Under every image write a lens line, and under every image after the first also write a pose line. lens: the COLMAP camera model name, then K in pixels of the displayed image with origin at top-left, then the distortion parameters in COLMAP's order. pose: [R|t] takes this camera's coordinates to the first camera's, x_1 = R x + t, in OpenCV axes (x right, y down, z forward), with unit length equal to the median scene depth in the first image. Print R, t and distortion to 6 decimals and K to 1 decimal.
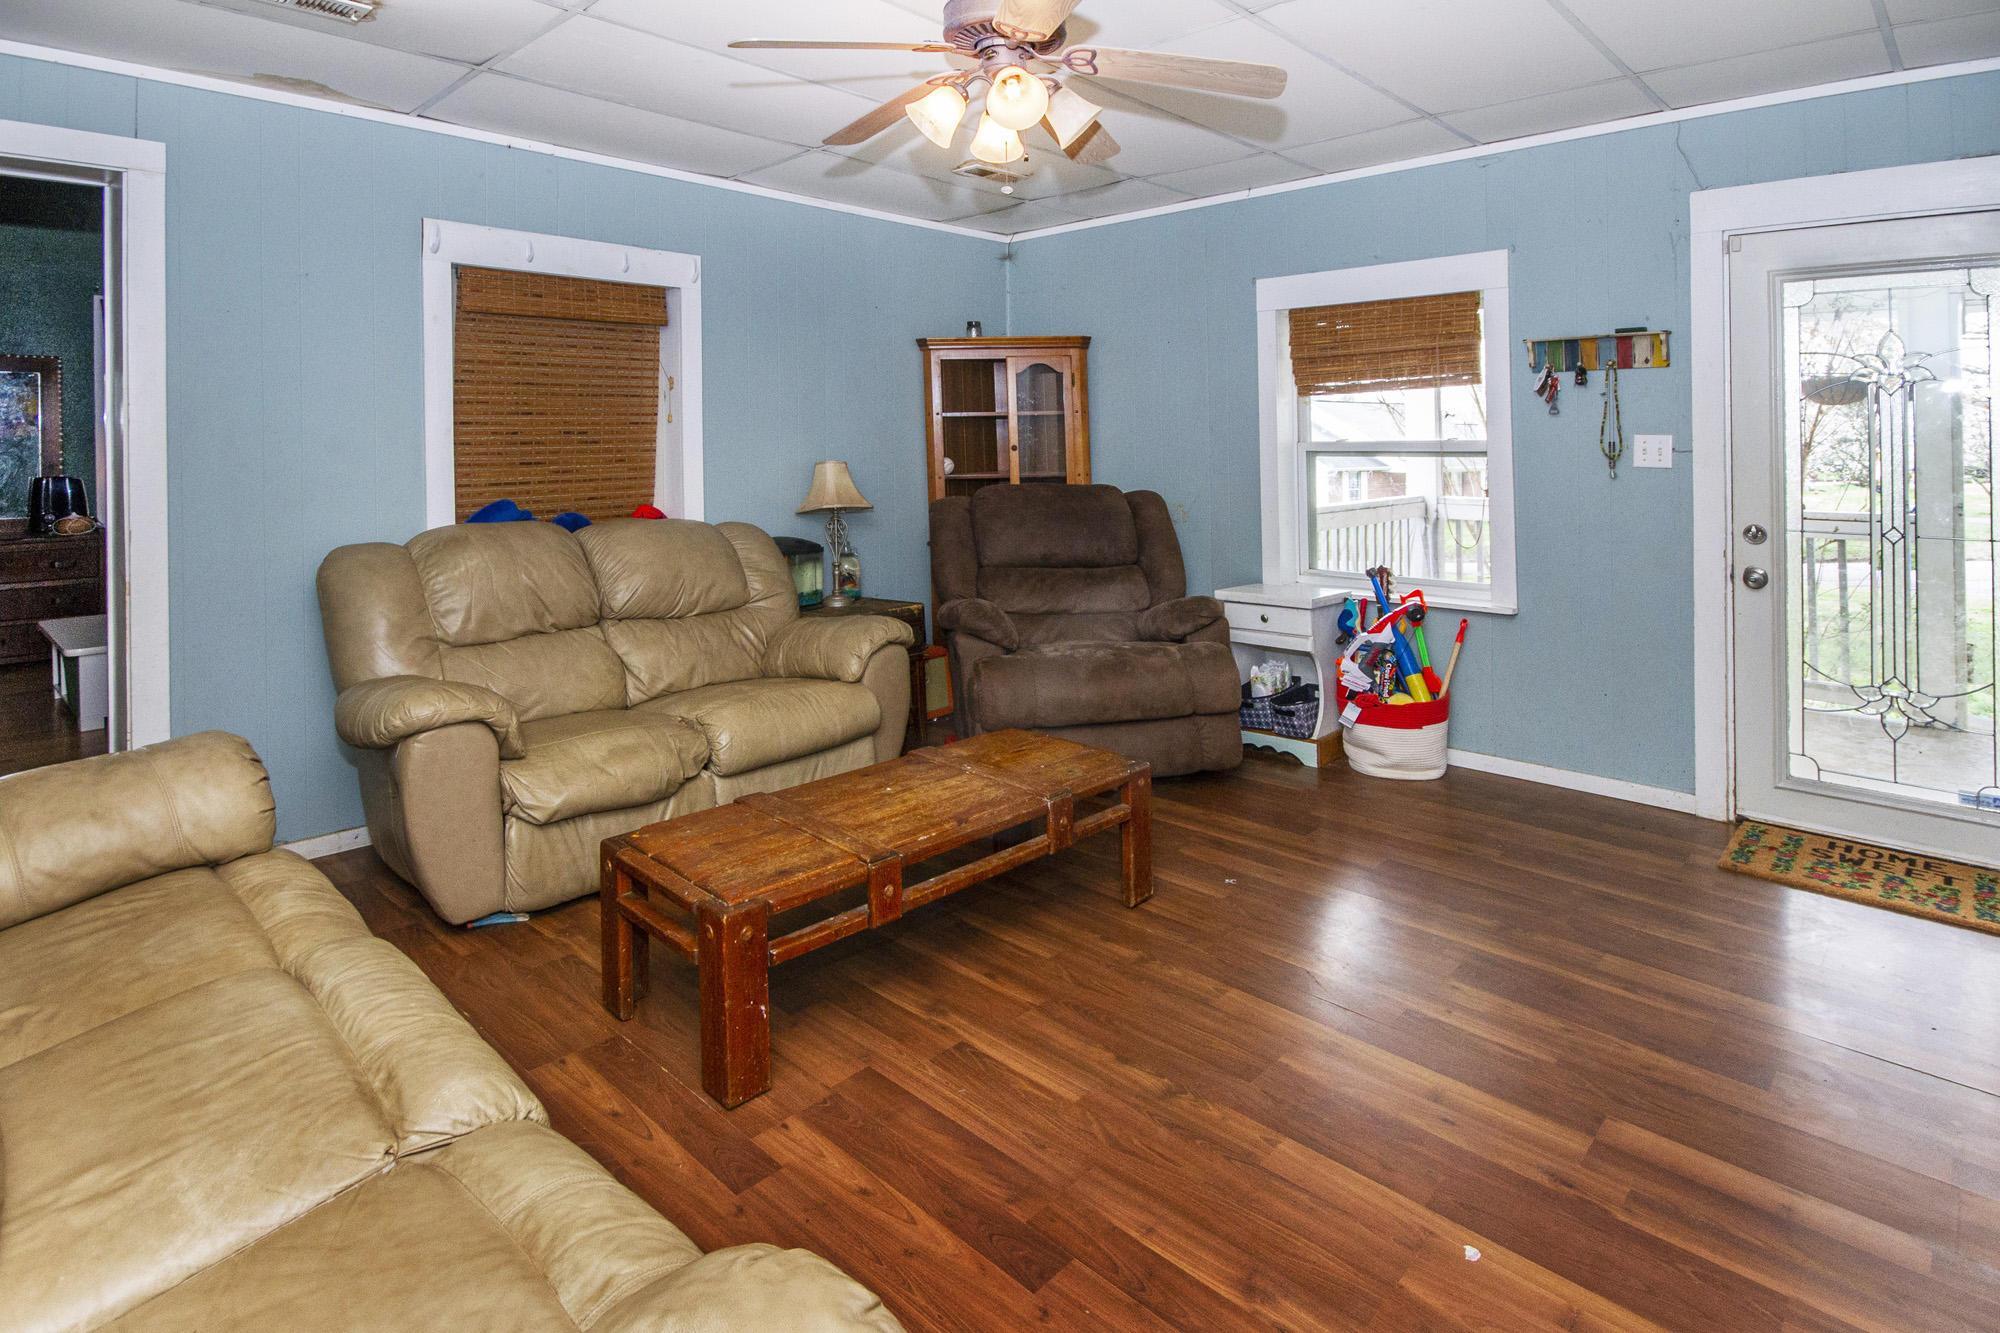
lens RADIAL K [[1022.0, 0, 1048.4], [0, 1022.0, 673.2], [0, 0, 1]] dist [-0.013760, -0.000446]
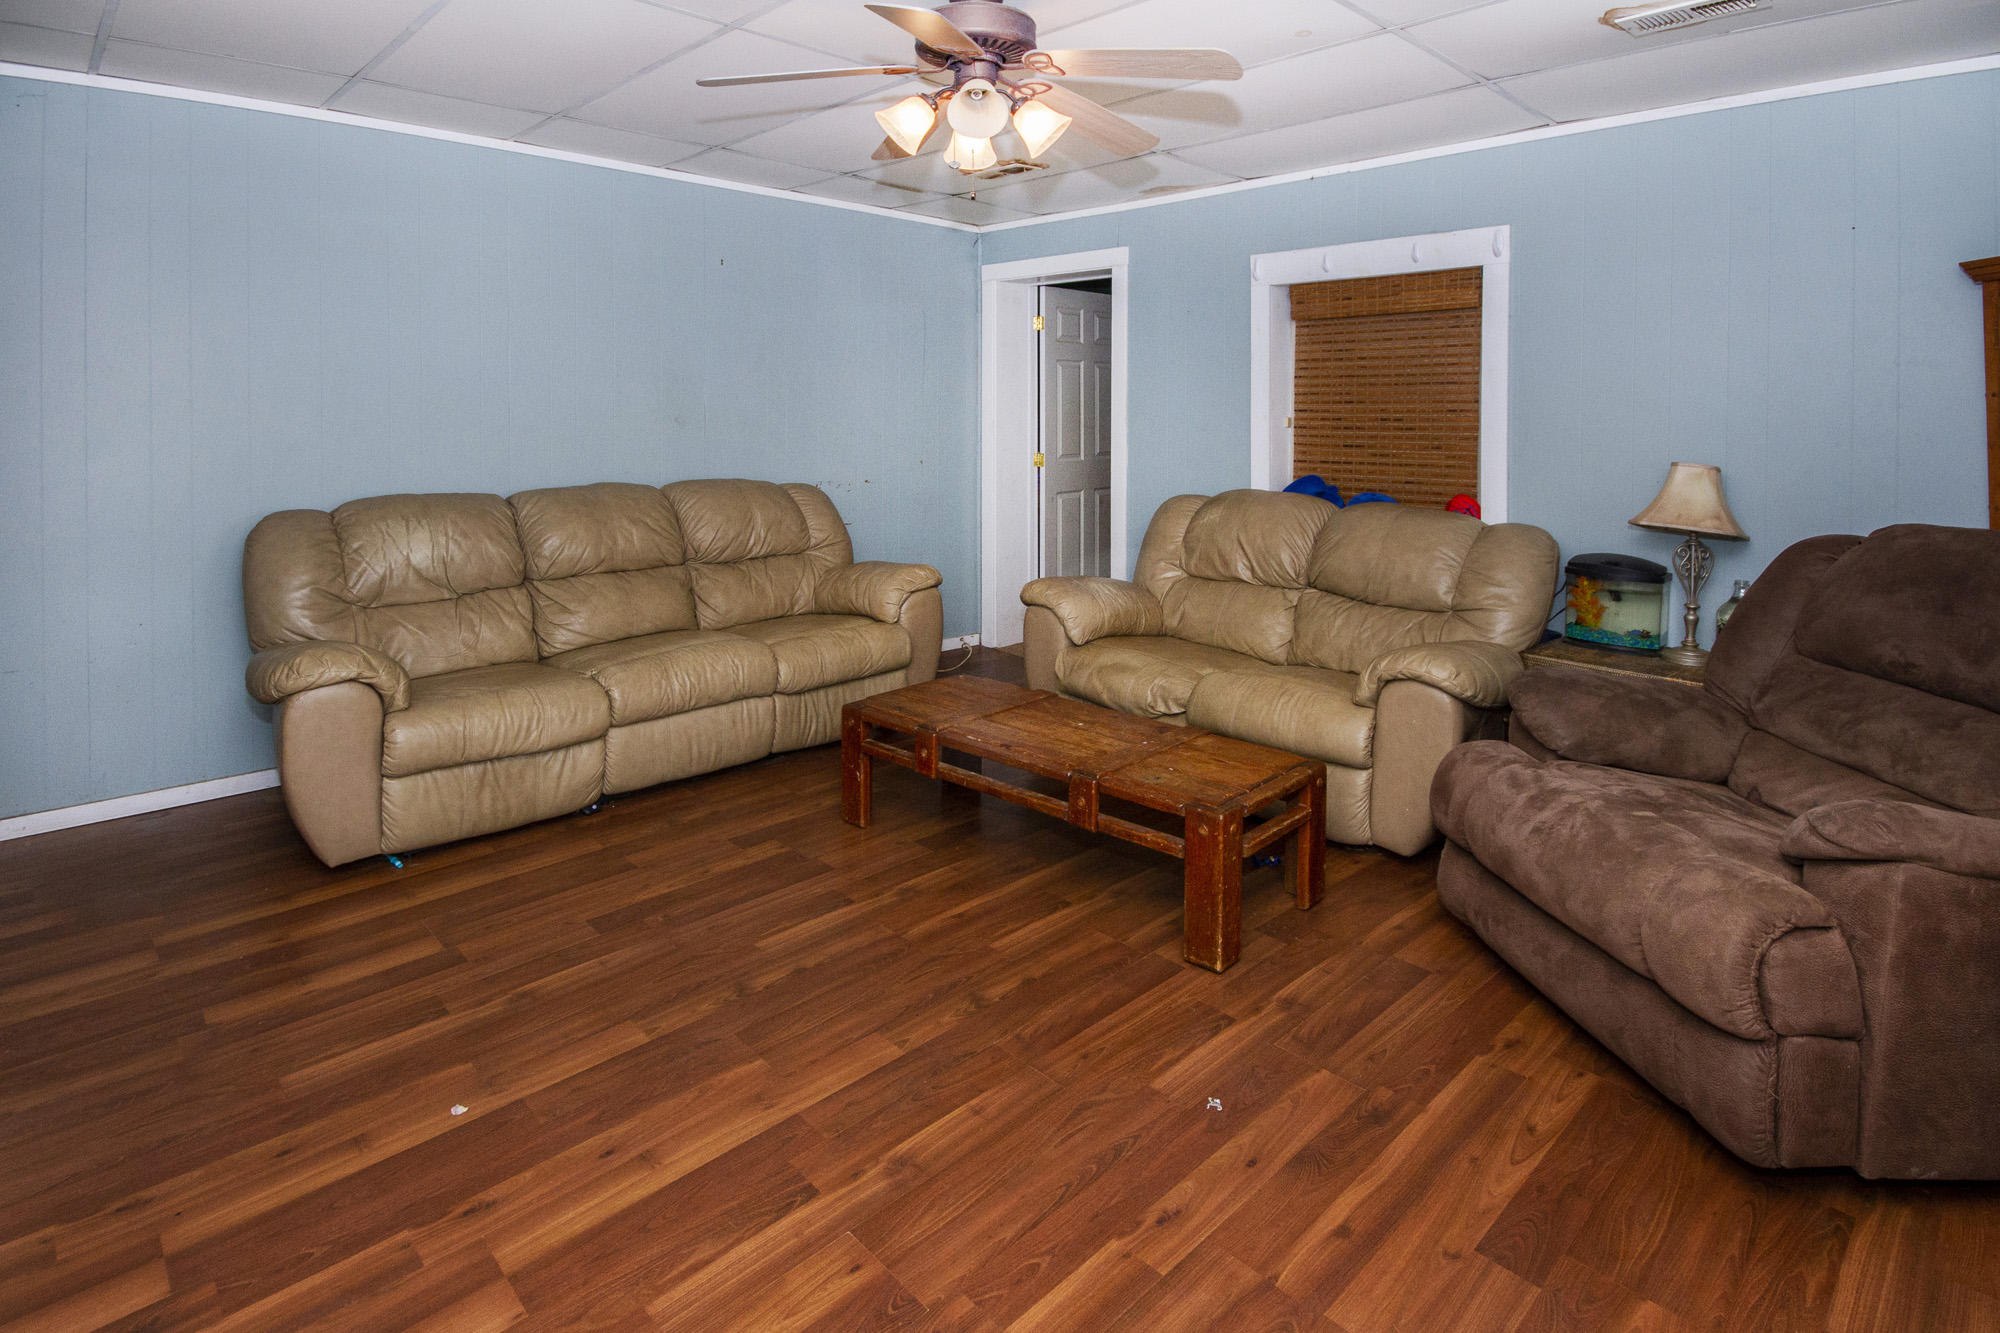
lens RADIAL K [[989.3, 0, 1035.2], [0, 989.3, 656.9], [0, 0, 1]] dist [-0.014001, -0.000065]
pose [[-0.043224, 0.242439, -0.969203, 0.651363], [-0.230734, 0.941461, 0.245790, -0.178906], [0.972056, 0.234252, 0.015245, 0.713915]]
